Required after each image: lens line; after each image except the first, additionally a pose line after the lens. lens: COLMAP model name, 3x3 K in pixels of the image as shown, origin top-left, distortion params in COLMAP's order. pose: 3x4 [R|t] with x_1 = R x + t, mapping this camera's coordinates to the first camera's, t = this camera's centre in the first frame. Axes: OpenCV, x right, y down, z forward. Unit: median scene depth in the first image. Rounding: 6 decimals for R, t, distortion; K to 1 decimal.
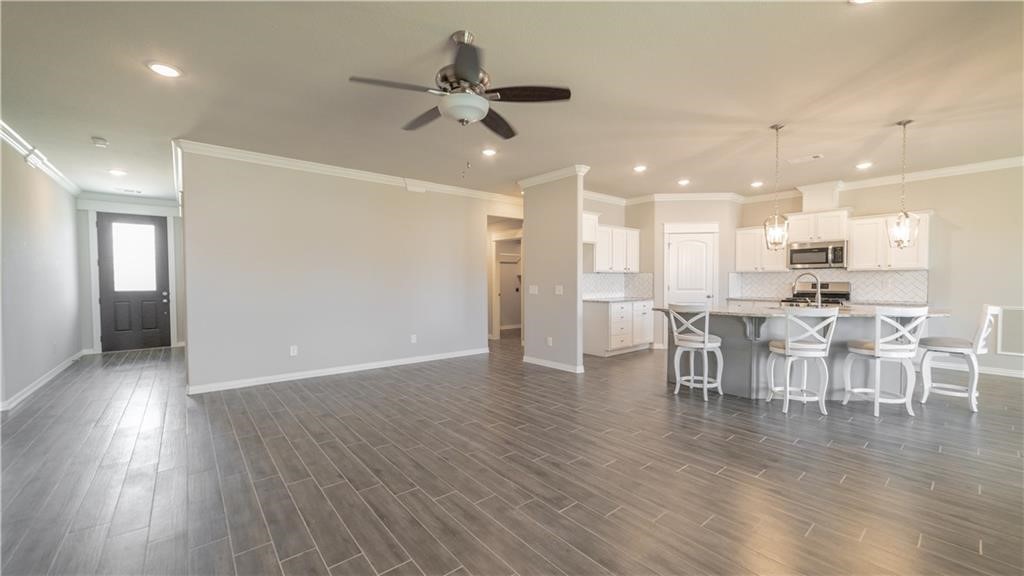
lens RADIAL K [[394.6, 0, 509.5], [0, 394.6, 291.2], [0, 0, 1]] dist [-0.016070, 0.004104]
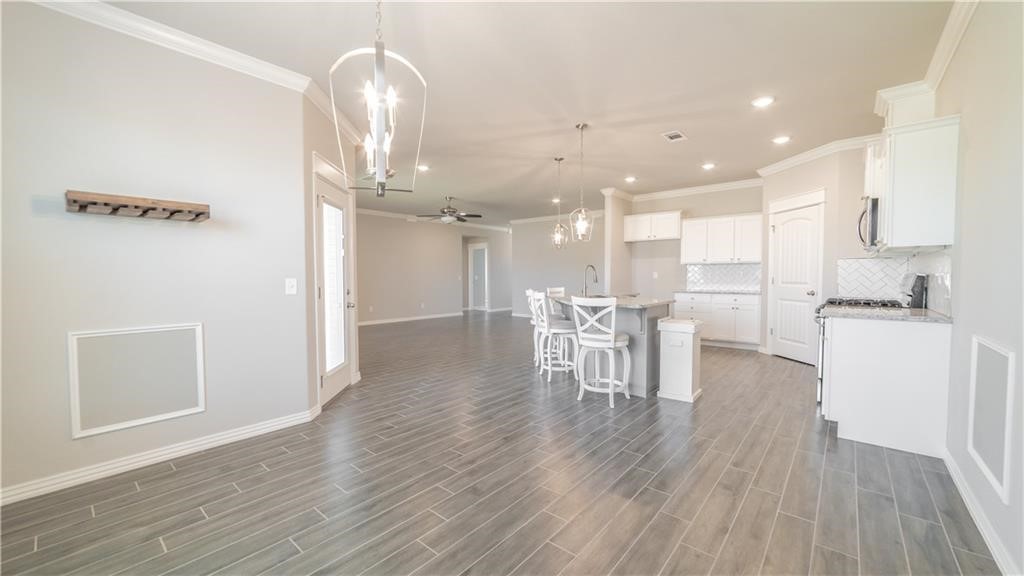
lens RADIAL K [[394.6, 0, 516.5], [0, 394.6, 294.5], [0, 0, 1]] dist [-0.016070, 0.004104]
pose [[0.184887, 0.050752, -0.981448, 1.670692], [-0.023523, 0.998608, 0.047208, -0.008721], [0.982478, 0.014359, 0.185824, 0.496696]]
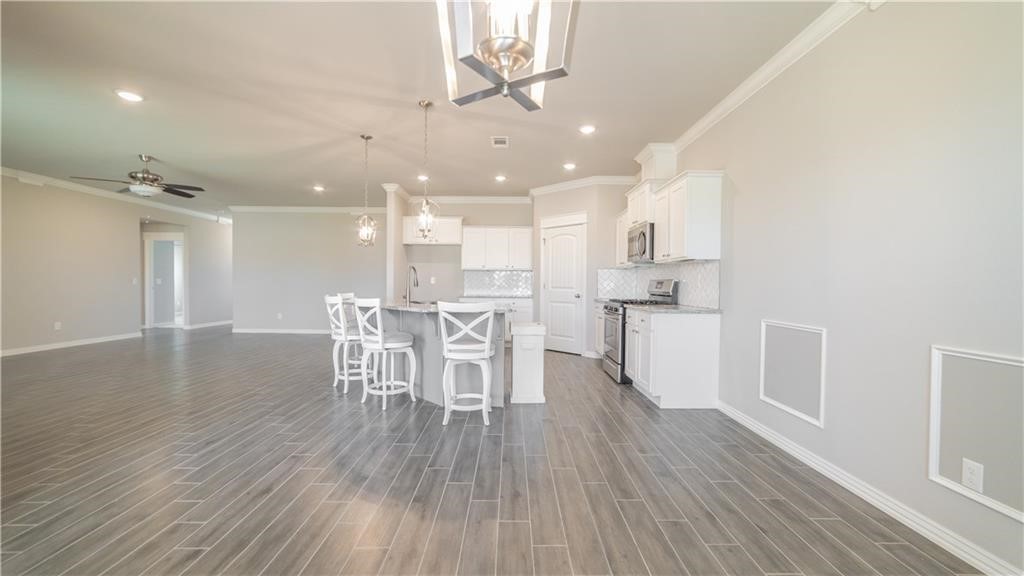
lens RADIAL K [[394.6, 0, 514.4], [0, 394.6, 292.0], [0, 0, 1]] dist [-0.016070, 0.004104]
pose [[0.779890, 0.024144, -0.625450, 1.429229], [-0.028052, 0.999600, 0.003609, 0.007716], [0.625287, 0.014730, 0.780256, 0.319757]]
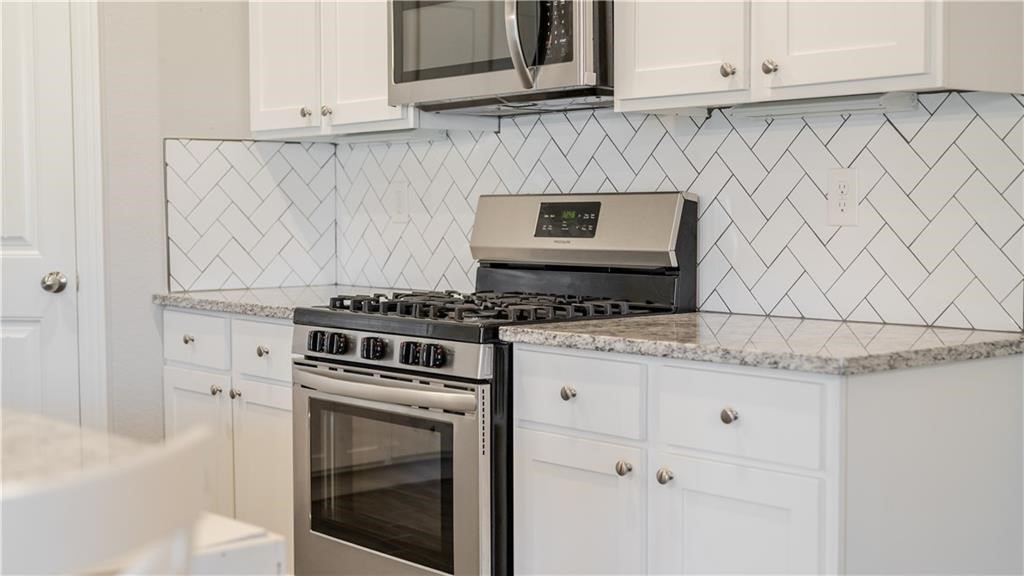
lens RADIAL K [[1435.1, 0, 514.6], [0, 1435.1, 291.1], [0, 0, 1]] dist [0.006195, 0.000000]
pose [[0.999873, -0.002790, 0.015721, 1.039535], [0.002310, 0.999532, 0.030502, -0.002173], [-0.015798, -0.030461, 0.999411, 0.580411]]
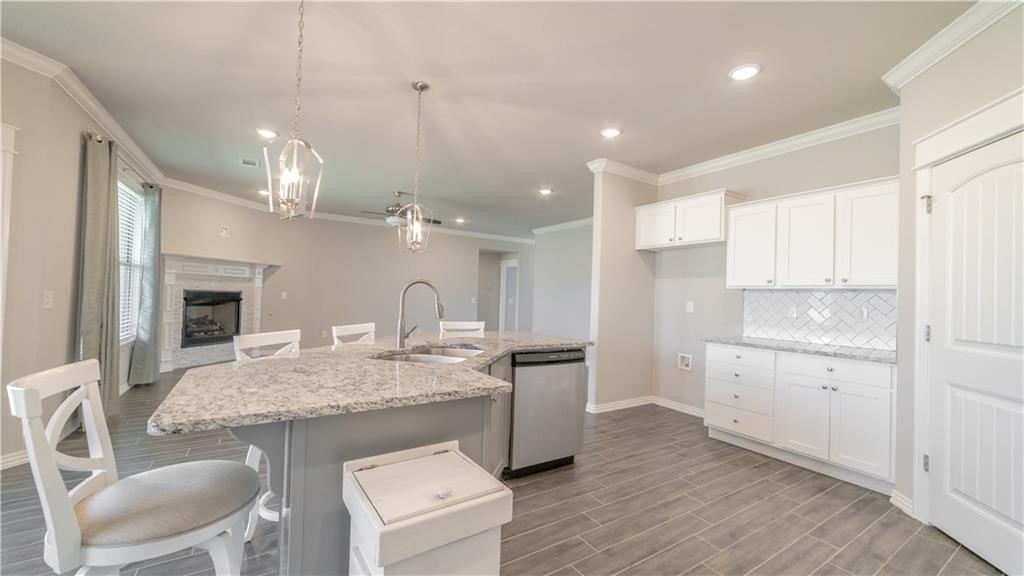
lens RADIAL K [[394.6, 0, 516.3], [0, 394.6, 290.4], [0, 0, 1]] dist [-0.016070, 0.004104]
pose [[-0.111474, -0.017950, -0.993605, 1.148768], [-0.060708, 0.998093, -0.011220, -0.029392], [0.991911, 0.059069, -0.112351, 1.058465]]
